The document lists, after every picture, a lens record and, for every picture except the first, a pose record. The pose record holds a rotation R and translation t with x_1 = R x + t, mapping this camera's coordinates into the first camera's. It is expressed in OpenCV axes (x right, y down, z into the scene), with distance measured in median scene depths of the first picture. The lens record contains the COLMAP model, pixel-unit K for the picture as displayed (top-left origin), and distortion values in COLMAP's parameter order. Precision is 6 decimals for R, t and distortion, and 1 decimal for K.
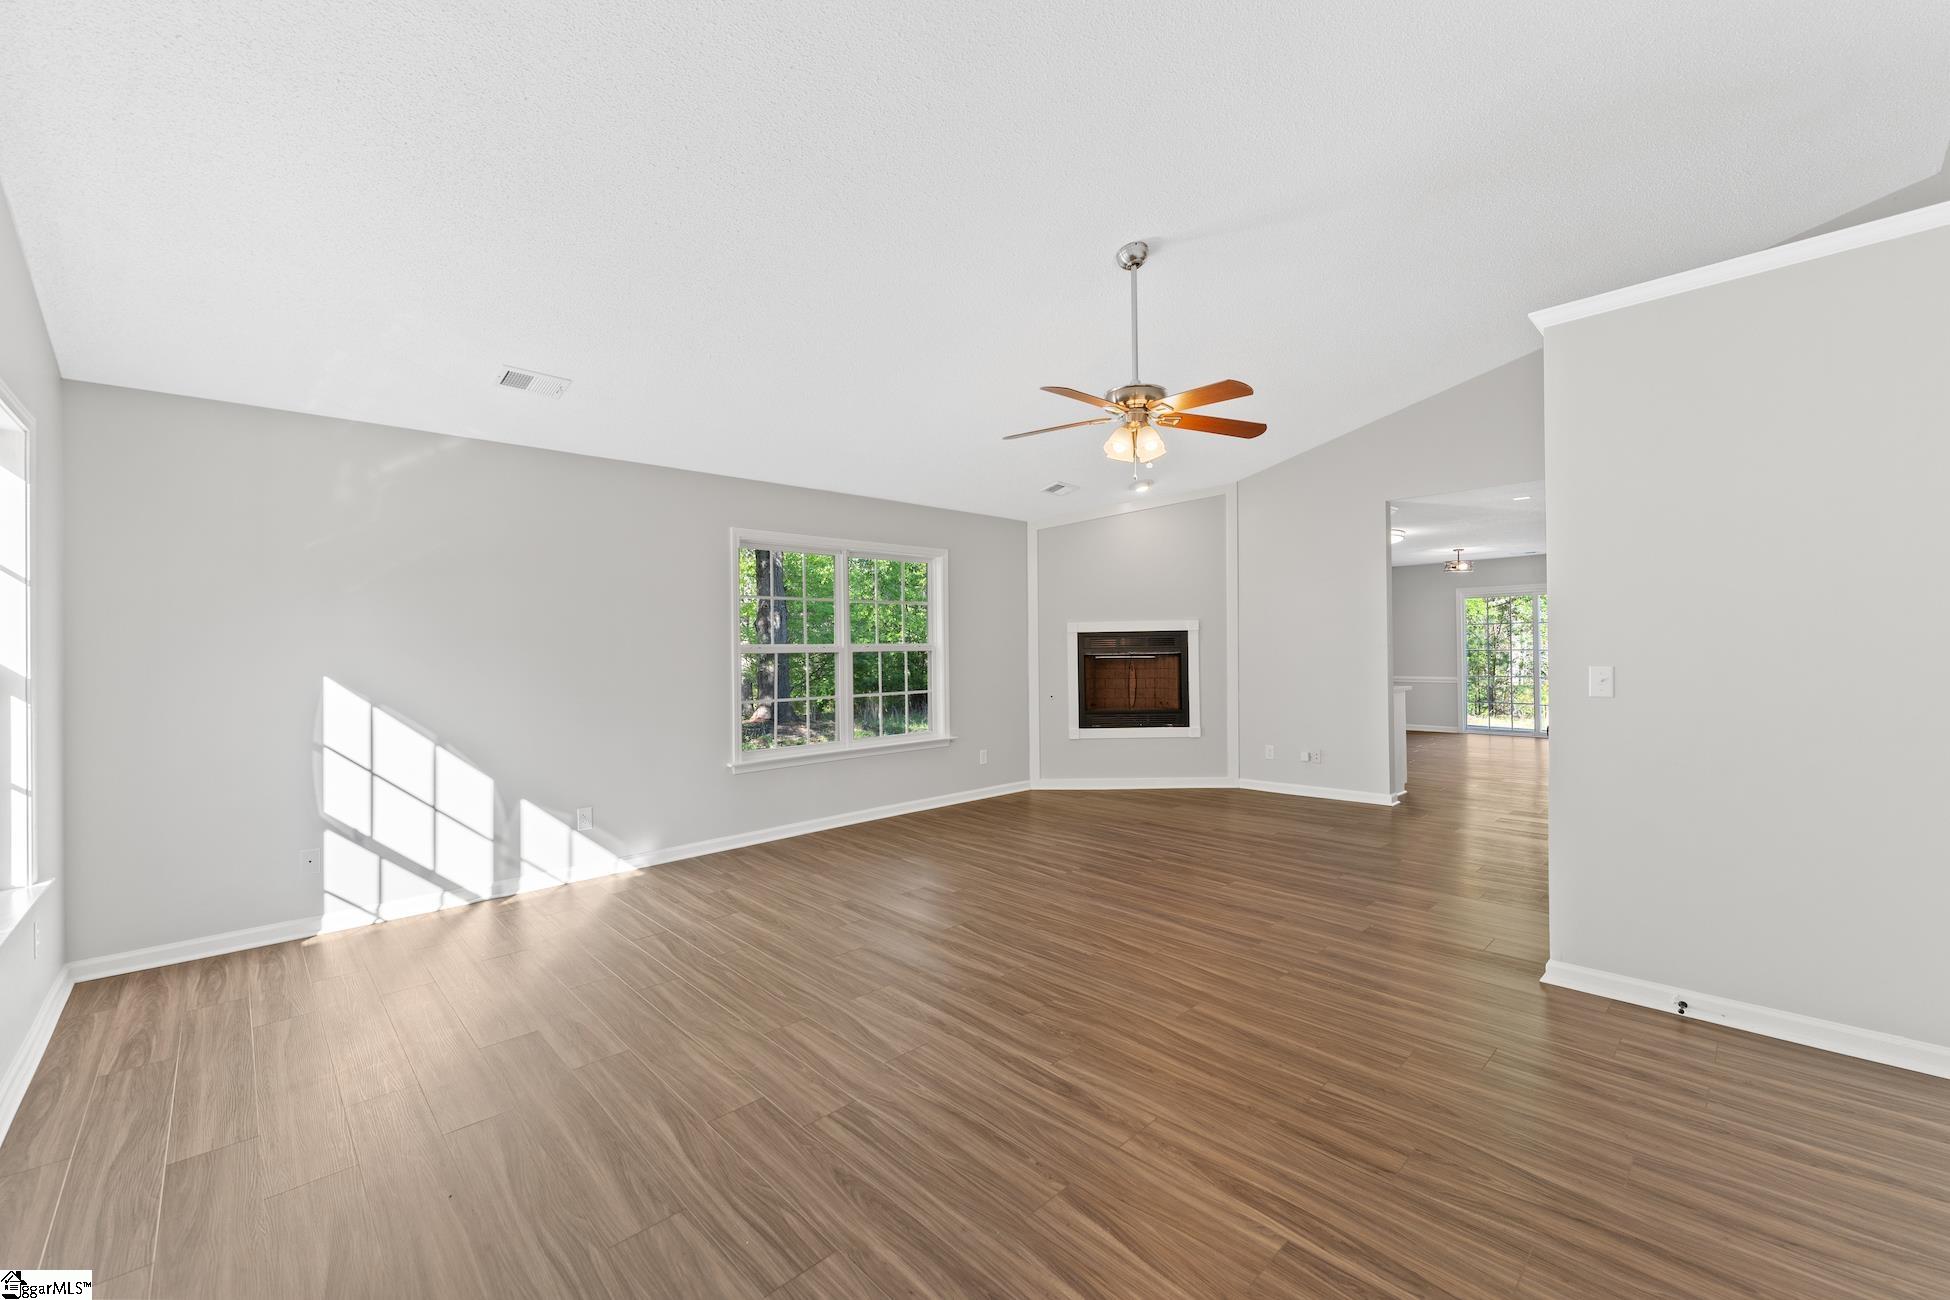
lens RADIAL K [[789.3, 0, 971.0], [0, 789.3, 648.2], [0, 0, 1]] dist [0.007676, -0.000063]
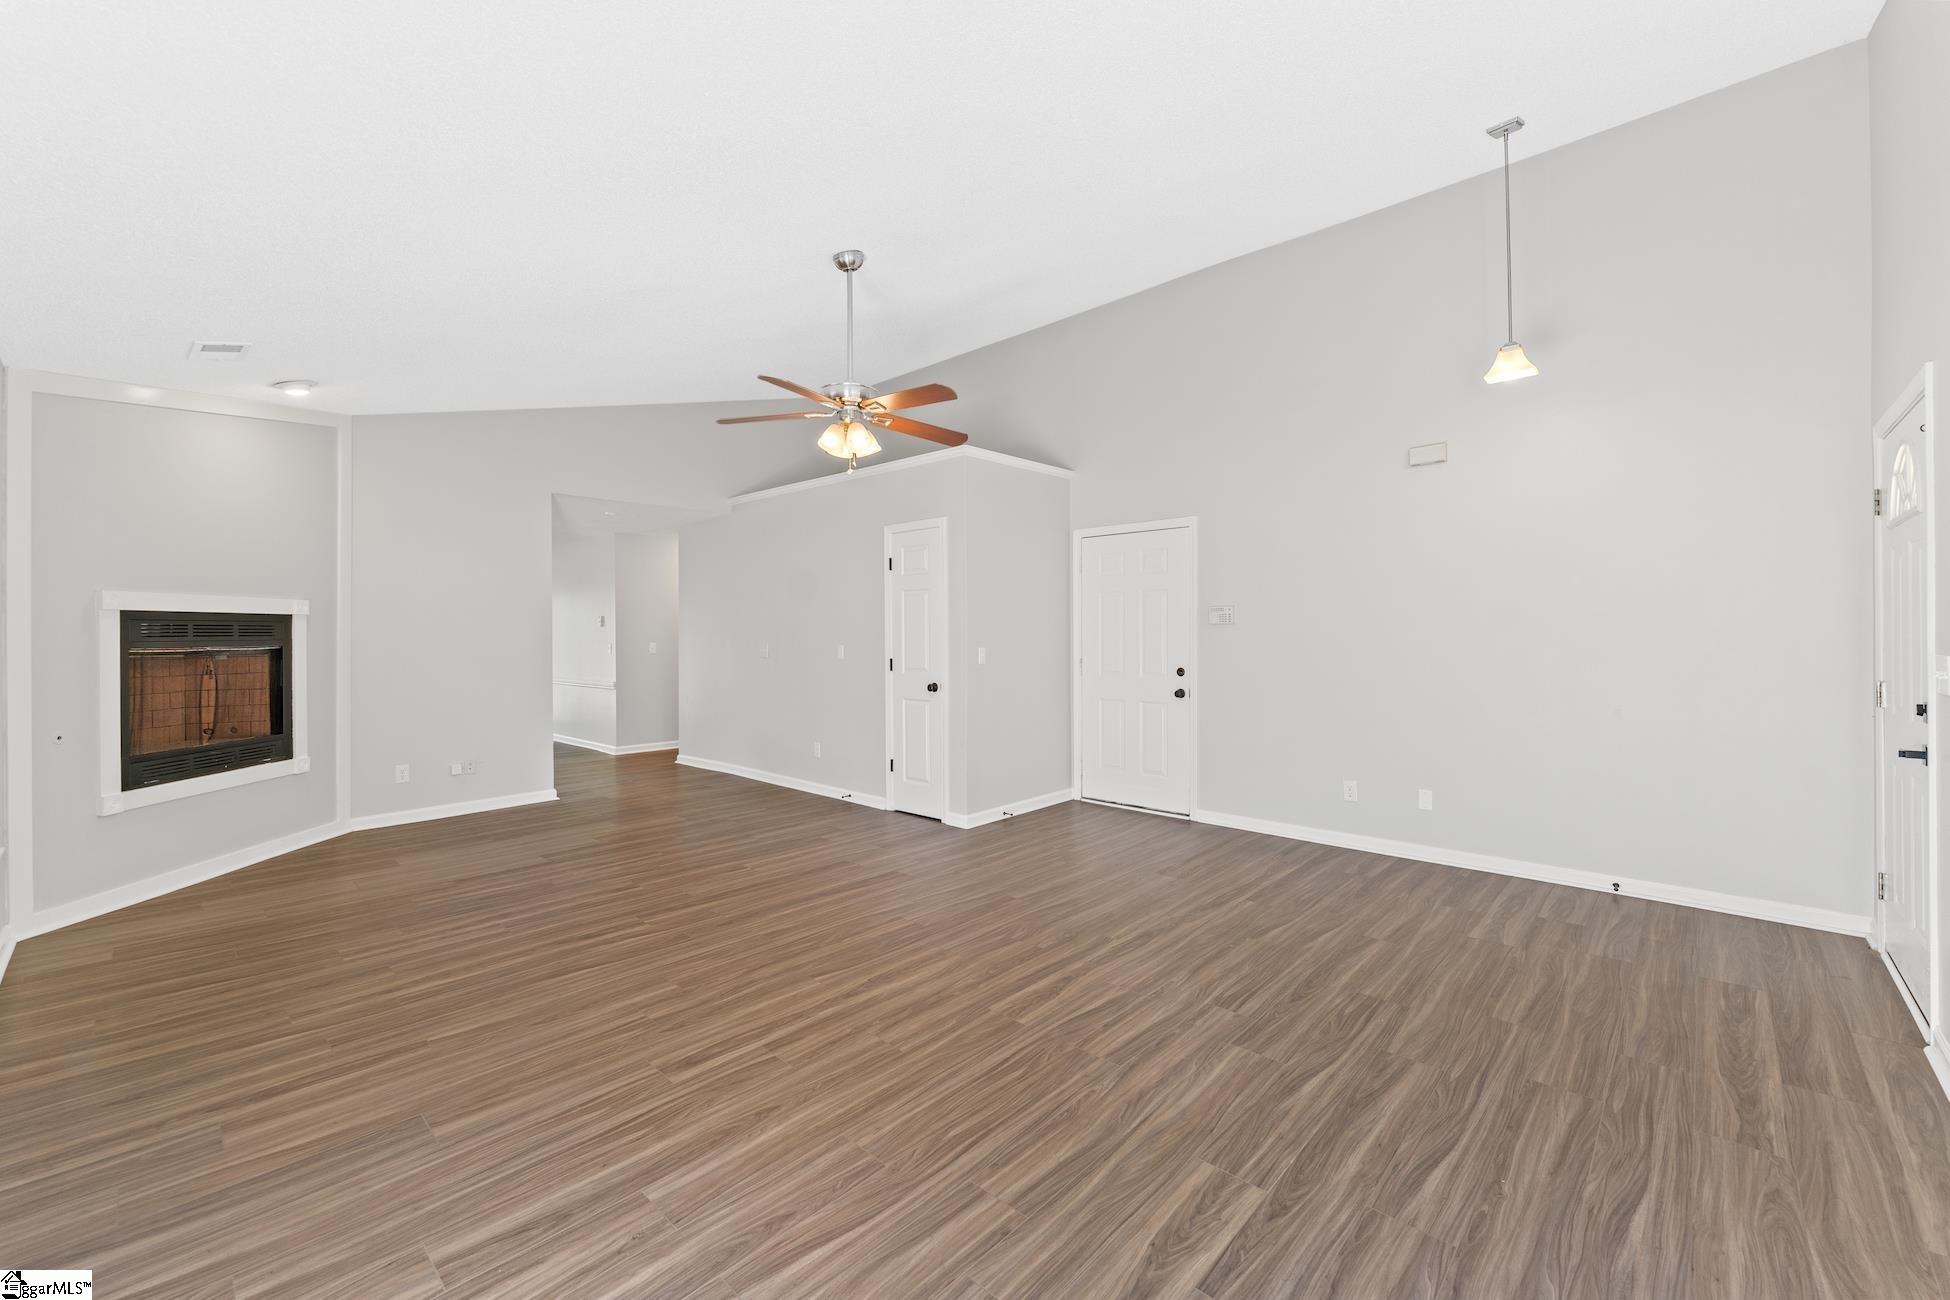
lens RADIAL K [[789.3, 0, 971.2], [0, 789.3, 641.5], [0, 0, 1]] dist [0.007676, -0.000063]
pose [[-0.066962, 0.007463, 0.997728, -0.744543], [0.004934, 0.999962, -0.007148, 0.012951], [-0.997743, 0.004444, -0.066997, 0.802244]]
